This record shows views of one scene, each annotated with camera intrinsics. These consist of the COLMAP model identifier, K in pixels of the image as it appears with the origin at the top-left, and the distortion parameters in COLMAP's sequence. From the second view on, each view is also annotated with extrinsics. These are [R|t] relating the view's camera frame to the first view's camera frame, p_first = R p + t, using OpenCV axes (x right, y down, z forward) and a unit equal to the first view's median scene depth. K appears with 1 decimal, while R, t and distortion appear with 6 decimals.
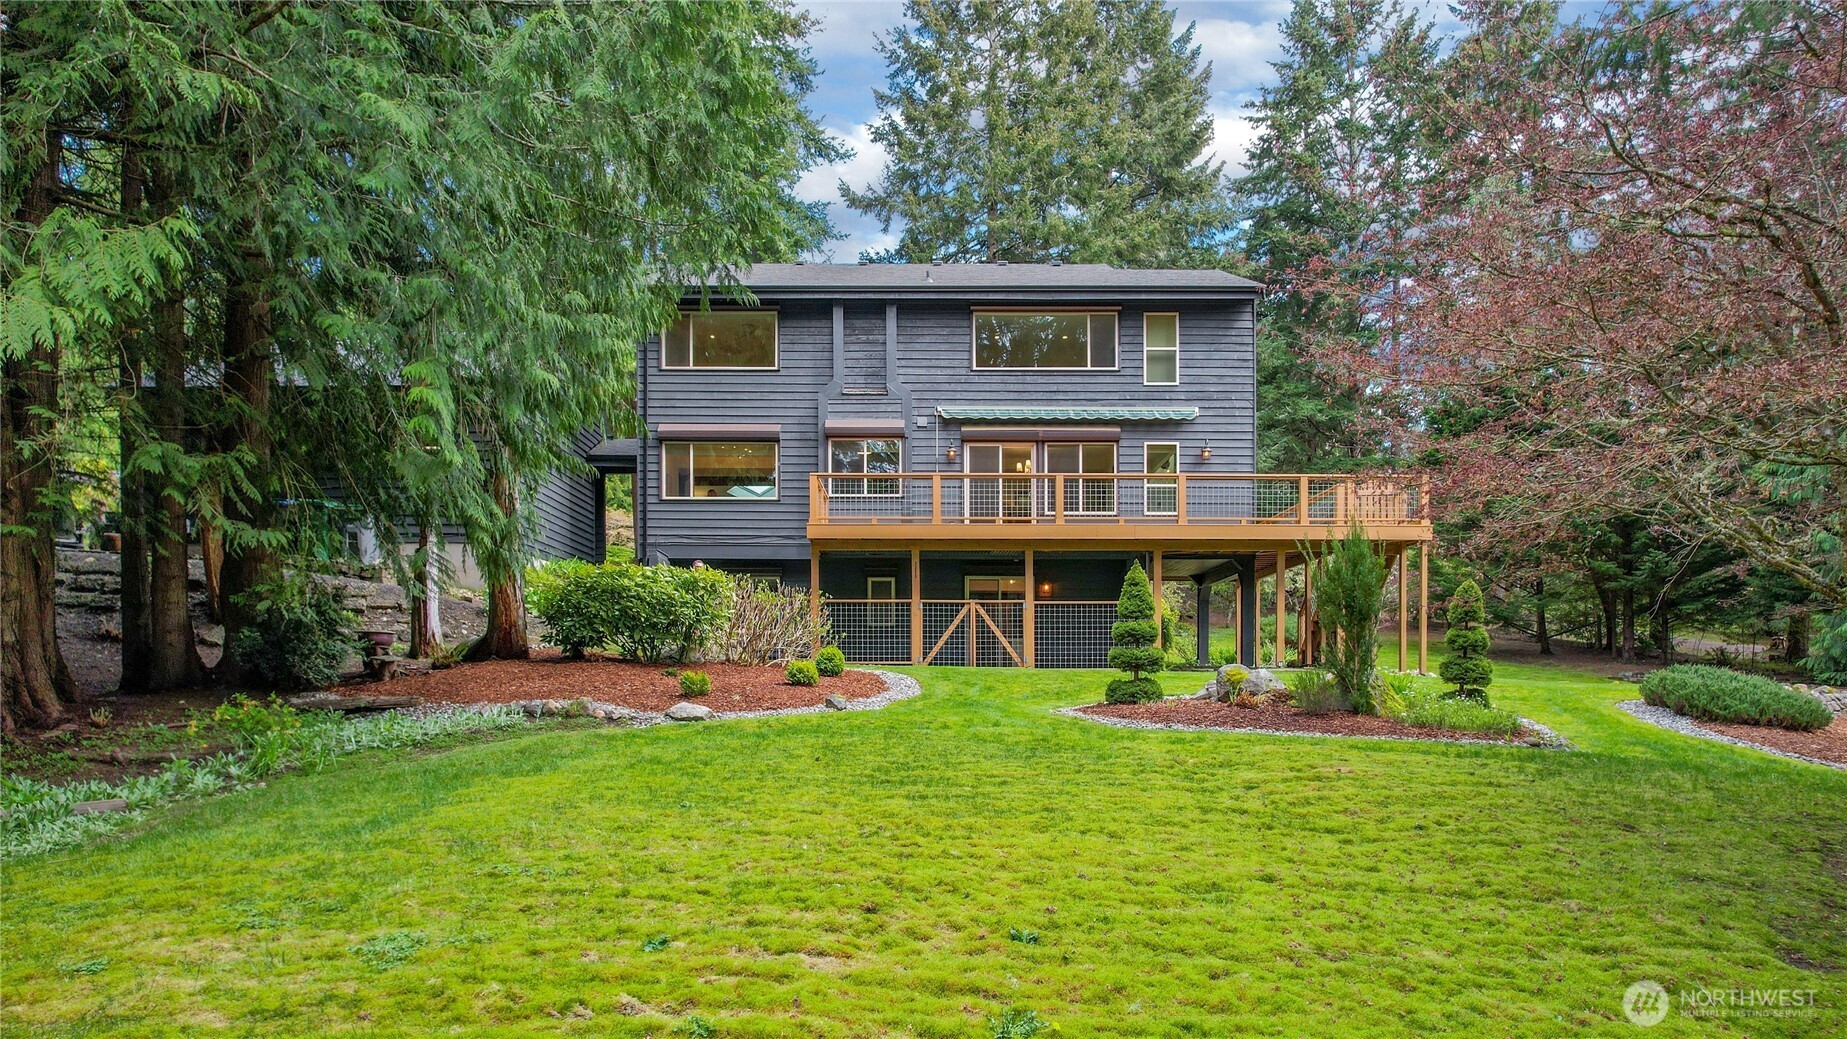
lens RADIAL K [[1204.3, 0, 935.5], [0, 1204.3, 702.8], [0, 0, 1]] dist [-0.032169, 0.003336]
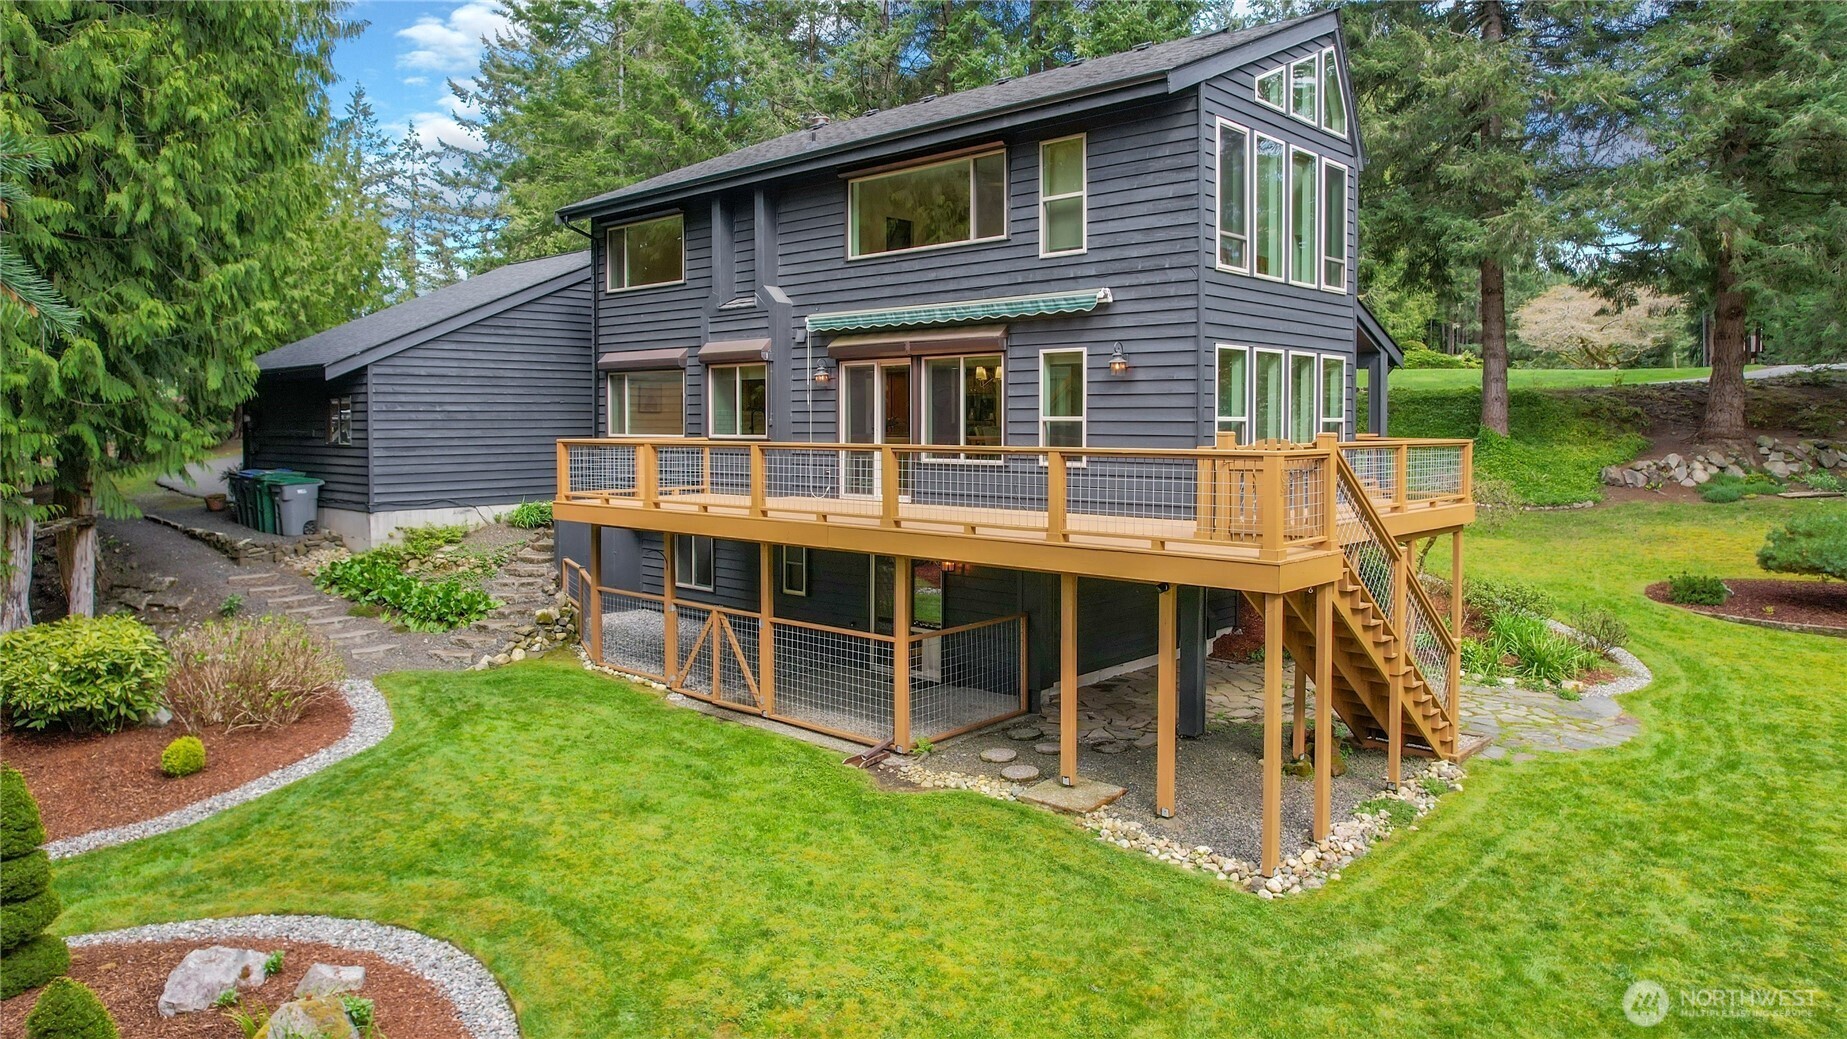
lens RADIAL K [[1214.4, 0, 915.0], [0, 1214.4, 466.4], [0, 0, 1]] dist [-0.069568, 0.058003]
pose [[0.712051, 0.029689, -0.701500, 0.569223], [-0.033361, 0.999408, 0.008434, -0.161774], [0.701335, 0.017398, 0.712619, 0.516144]]
